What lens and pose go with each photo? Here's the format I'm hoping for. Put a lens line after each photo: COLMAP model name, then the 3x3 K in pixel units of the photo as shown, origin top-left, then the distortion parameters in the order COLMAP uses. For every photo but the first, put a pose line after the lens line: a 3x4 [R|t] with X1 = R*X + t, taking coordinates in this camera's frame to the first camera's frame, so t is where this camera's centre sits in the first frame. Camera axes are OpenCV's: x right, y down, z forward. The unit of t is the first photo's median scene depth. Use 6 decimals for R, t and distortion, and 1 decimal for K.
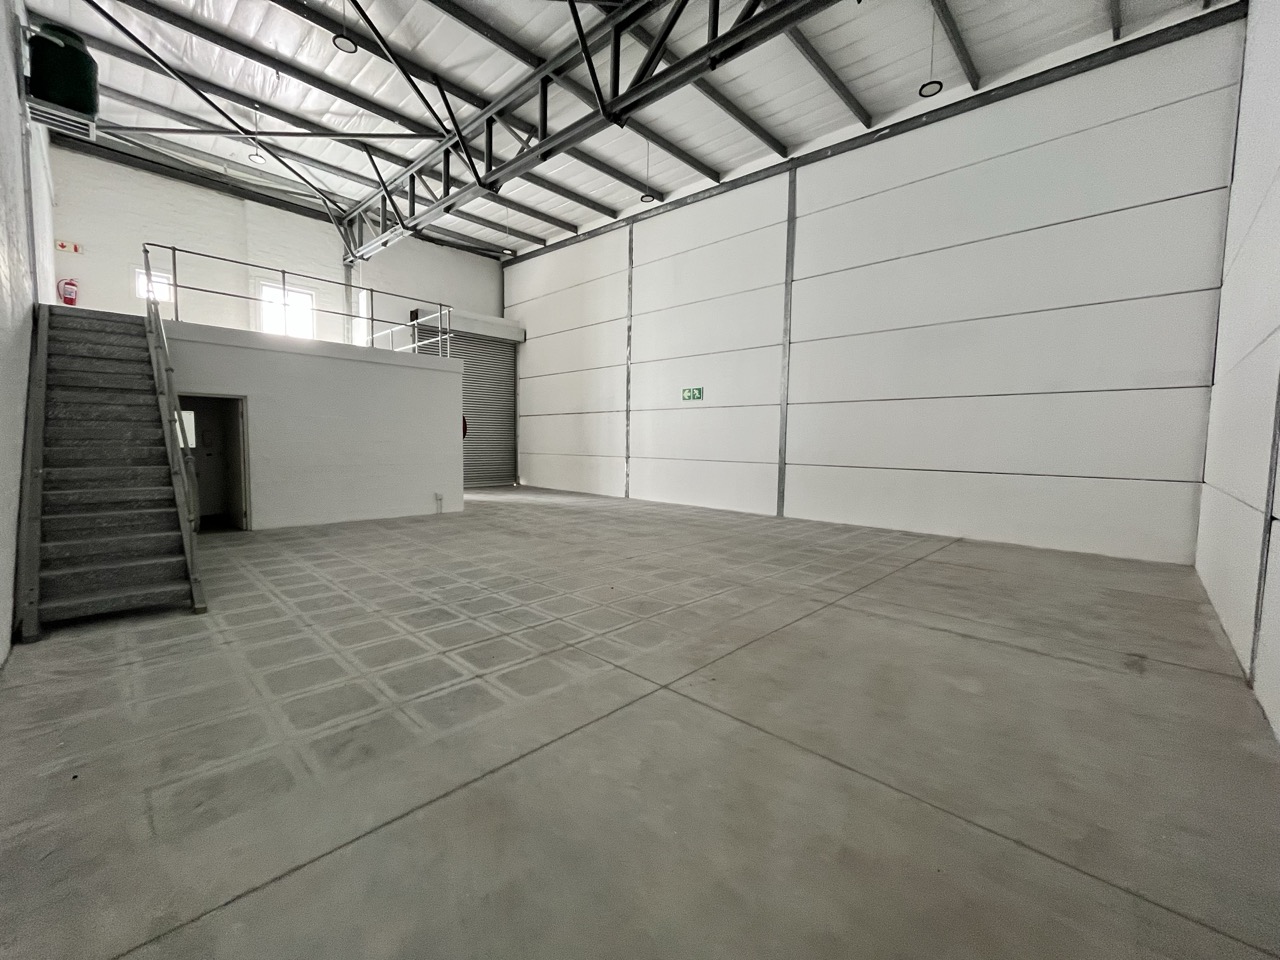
lens RADIAL K [[523.8, 0, 639.6], [0, 523.8, 480.7], [0, 0, 1]] dist [-0.003049, -0.000689]
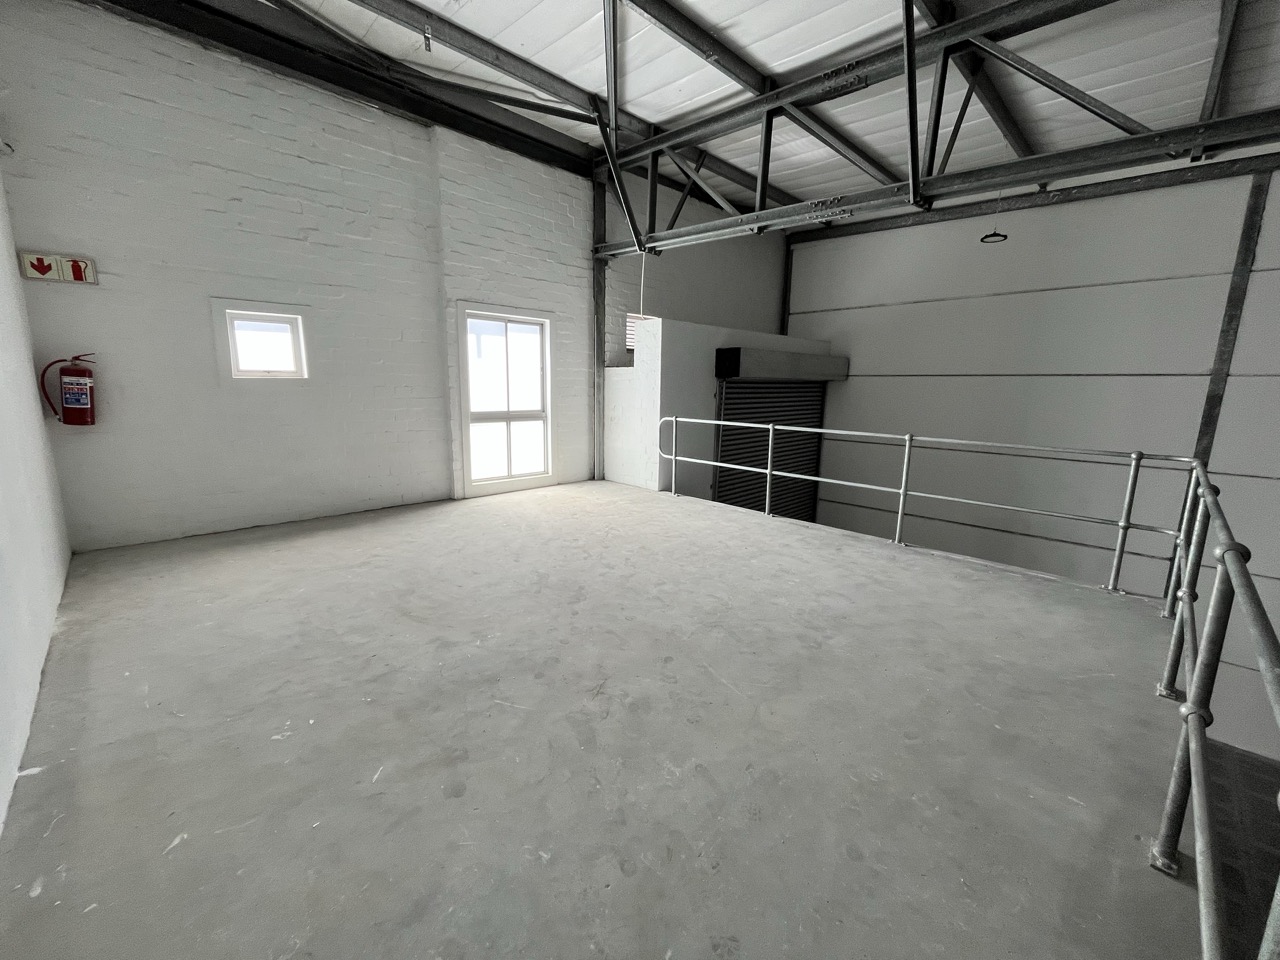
lens RADIAL K [[523.8, 0, 639.8], [0, 523.8, 481.0], [0, 0, 1]] dist [-0.003049, -0.000689]
pose [[0.999711, -0.000290, -0.024033, -1.017168], [0.002961, 0.993795, 0.111191, -0.510330], [0.023851, -0.111230, 0.993508, 0.943605]]
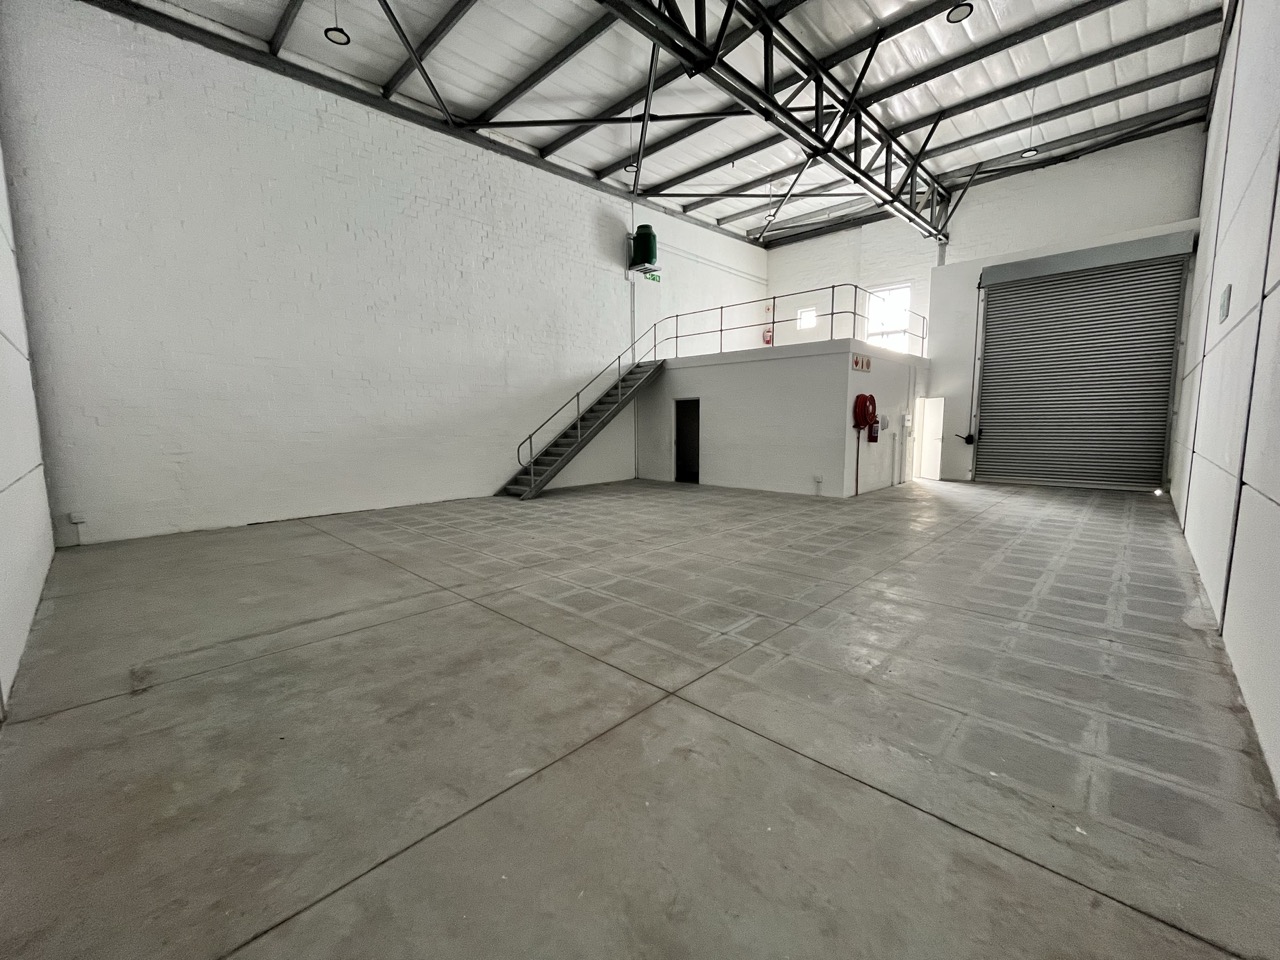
lens RADIAL K [[523.8, 0, 637.2], [0, 523.8, 479.8], [0, 0, 1]] dist [-0.003049, -0.000689]
pose [[-0.008457, 0.093799, -0.995555, 0.921229], [-0.064432, 0.993471, 0.094150, -0.060134], [0.997886, 0.064942, -0.002358, 0.935661]]
